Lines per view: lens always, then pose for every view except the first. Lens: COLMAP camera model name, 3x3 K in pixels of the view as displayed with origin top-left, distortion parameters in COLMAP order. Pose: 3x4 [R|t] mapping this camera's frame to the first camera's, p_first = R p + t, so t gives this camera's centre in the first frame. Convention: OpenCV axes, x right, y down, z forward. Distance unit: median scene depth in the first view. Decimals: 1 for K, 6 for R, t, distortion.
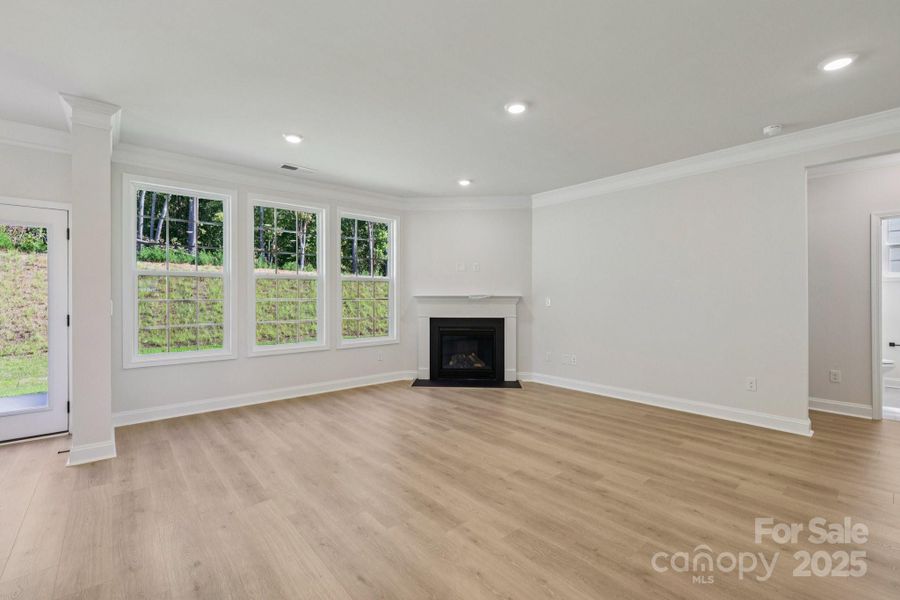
lens RADIAL K [[385.2, 0, 452.3], [0, 385.2, 294.8], [0, 0, 1]] dist [0.000440, 0.000105]
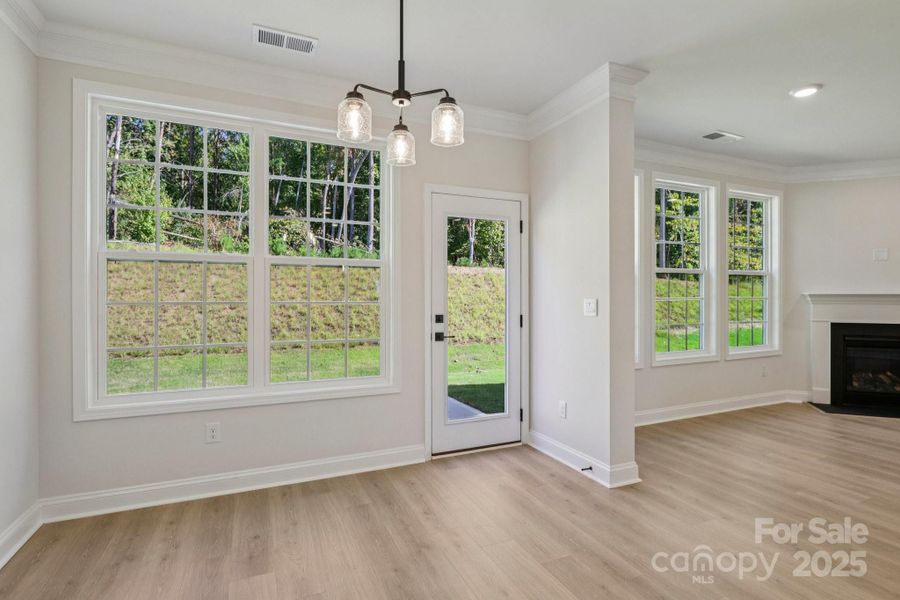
lens RADIAL K [[431.7, 0, 450.3], [0, 431.7, 296.5], [0, 0, 1]] dist [0.001159, 0.000550]
pose [[0.960054, 0.000748, -0.279813, -0.740339], [0.001706, 0.999962, 0.008529, -0.000914], [0.279809, -0.008666, 0.960017, -0.032503]]
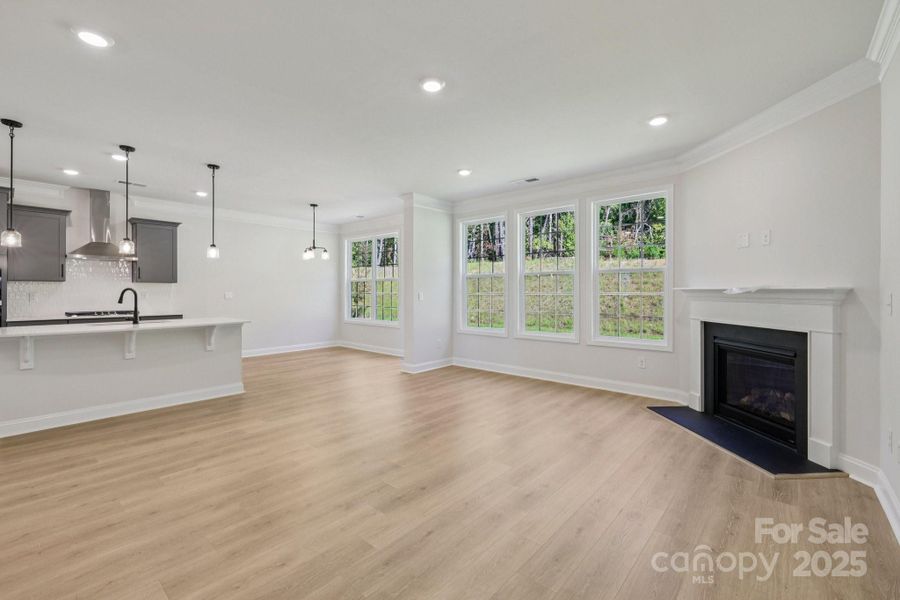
lens RADIAL K [[385.2, 0, 452.3], [0, 385.2, 294.8], [0, 0, 1]] dist [0.000440, 0.000105]
pose [[0.157965, 0.007574, -0.987416, 0.747828], [0.009353, 0.999914, 0.009166, 0.003224], [0.987400, -0.010683, 0.157881, 0.624944]]
